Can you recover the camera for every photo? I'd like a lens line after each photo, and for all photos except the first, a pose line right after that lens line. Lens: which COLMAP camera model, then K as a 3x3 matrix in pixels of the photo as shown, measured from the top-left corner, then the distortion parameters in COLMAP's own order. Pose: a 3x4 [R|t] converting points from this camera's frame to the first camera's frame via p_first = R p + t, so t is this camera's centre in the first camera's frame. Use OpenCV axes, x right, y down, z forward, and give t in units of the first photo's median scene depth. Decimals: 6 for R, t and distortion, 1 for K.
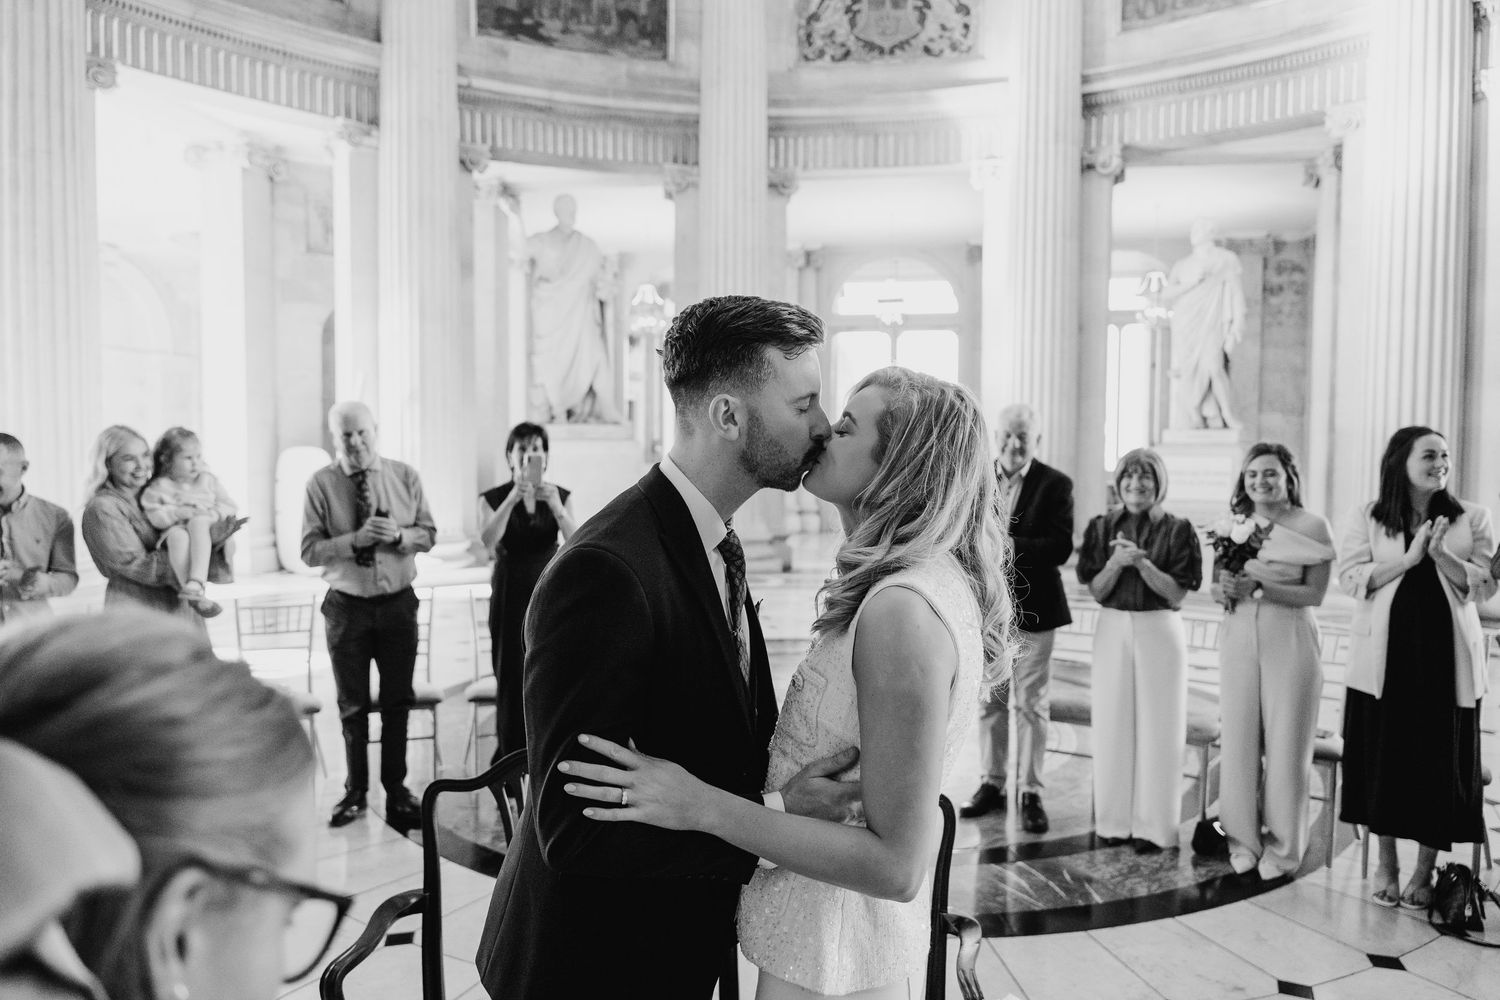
lens RADIAL K [[1011.4, 0, 760.9], [0, 1011.4, 495.4], [0, 0, 1]] dist [0.009044, -0.013125]
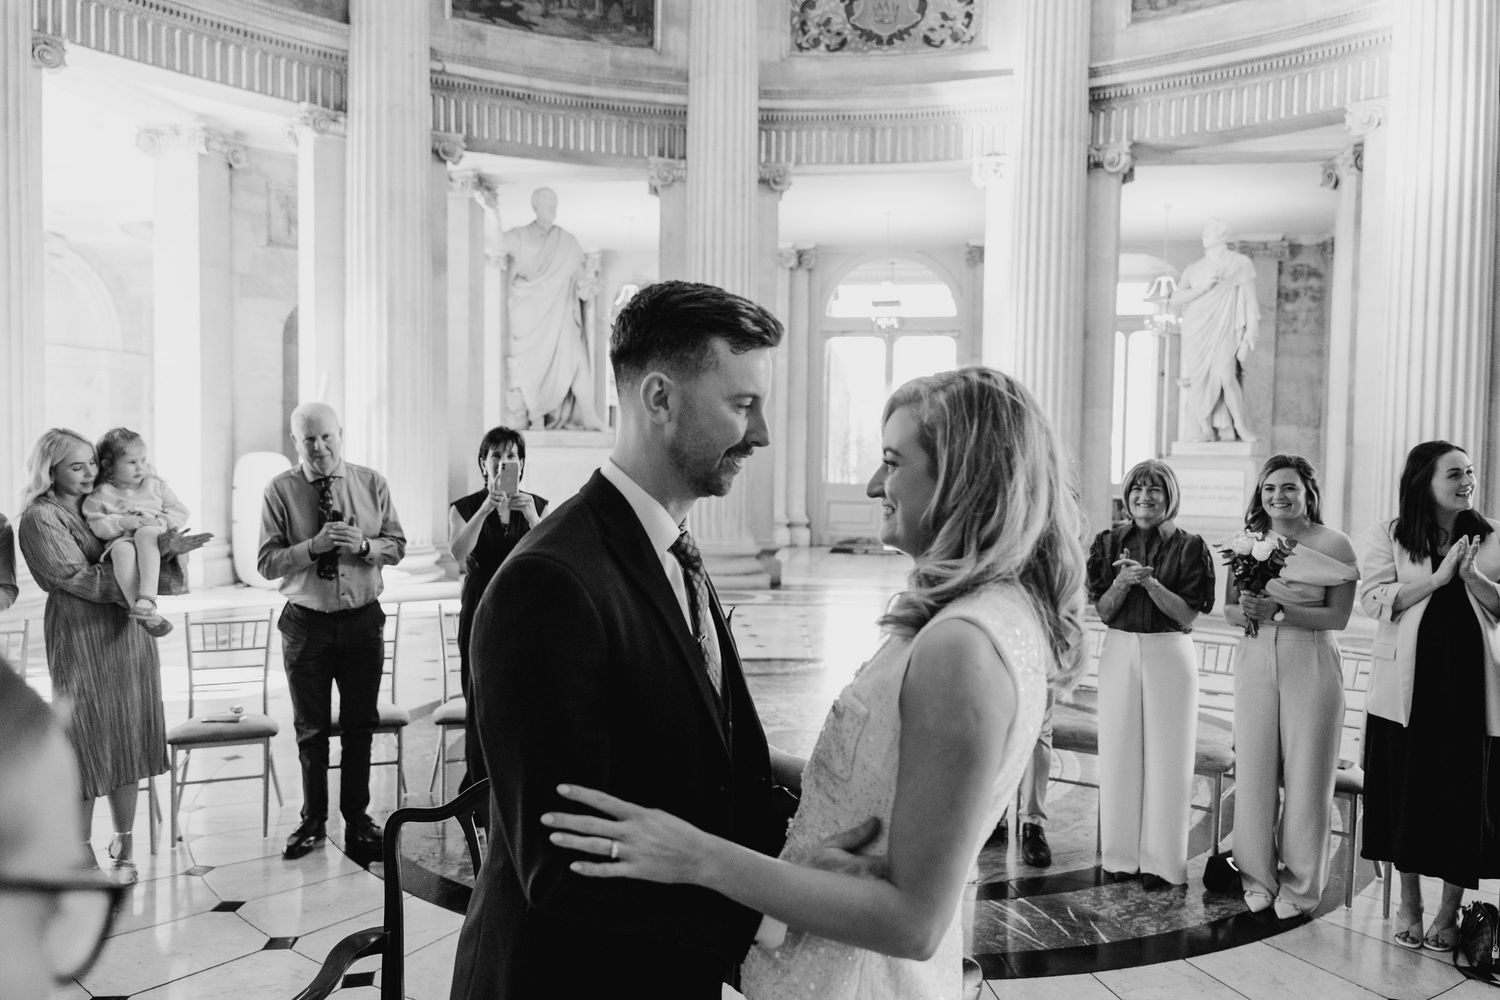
lens RADIAL K [[1062.7, 0, 761.4], [0, 1062.7, 497.5], [0, 0, 1]] dist [0.035802, -0.031935]
pose [[0.999891, 0.007822, 0.012556, -0.000818], [-0.007707, 0.999928, -0.009177, -0.000091], [-0.012627, 0.009080, 0.999879, 0.002465]]
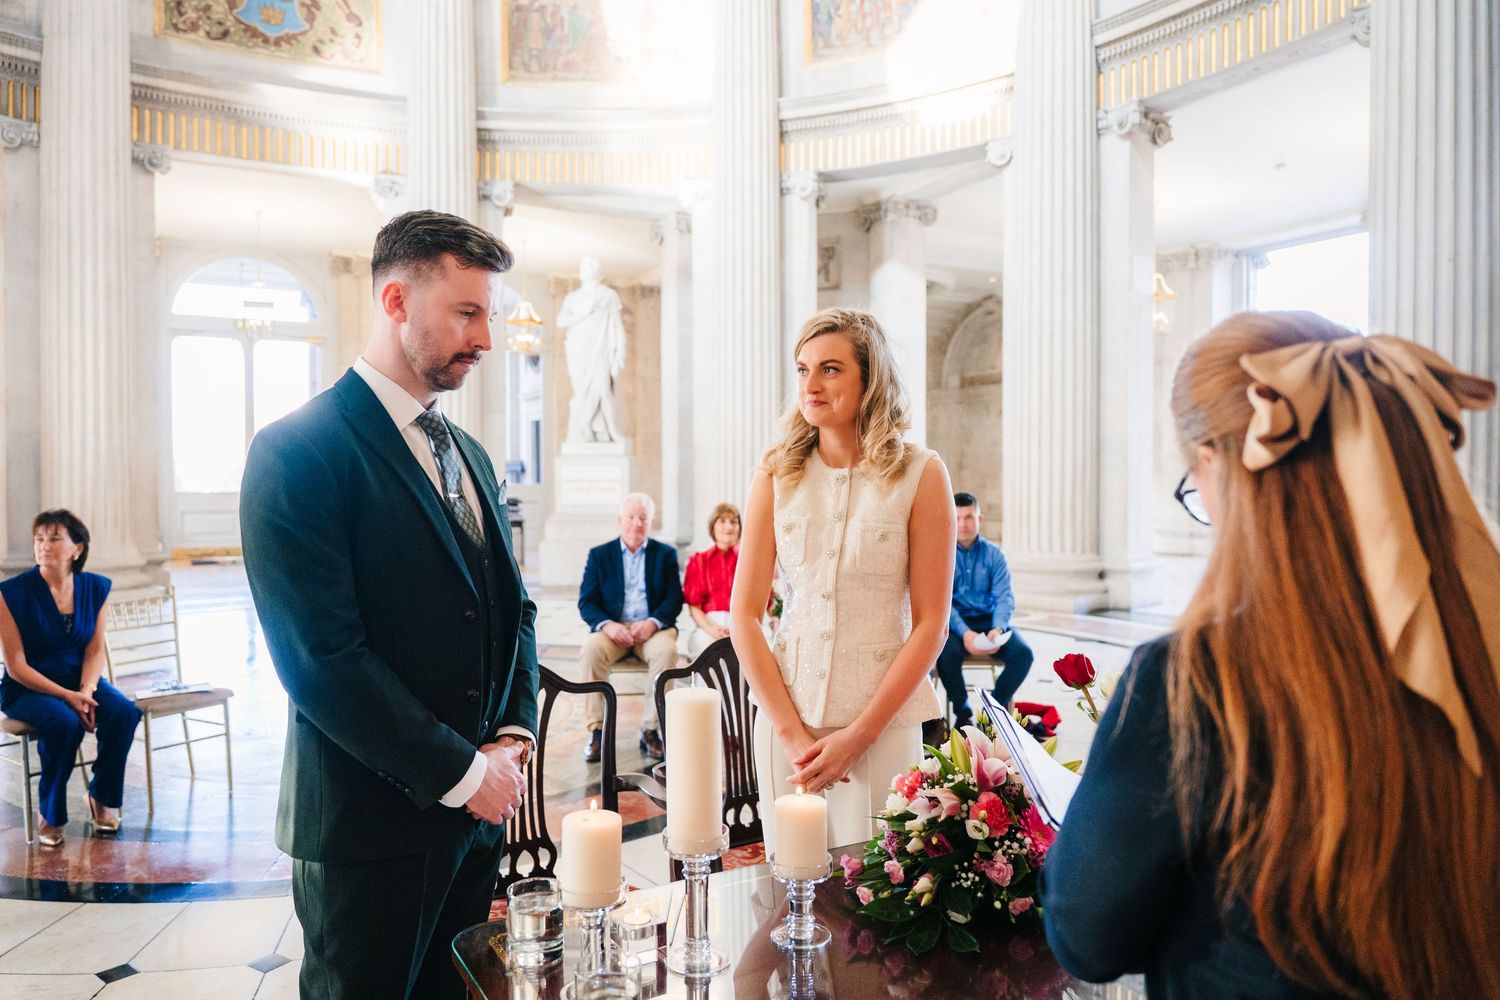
lens RADIAL K [[1007.9, 0, 738.7], [0, 1007.9, 496.9], [0, 0, 1]] dist [0.007900, -0.017598]
pose [[0.799796, -0.019740, 0.599947, -0.107656], [0.033790, 0.999355, -0.012164, 0.013897], [-0.599319, 0.030001, 0.799948, -0.003247]]
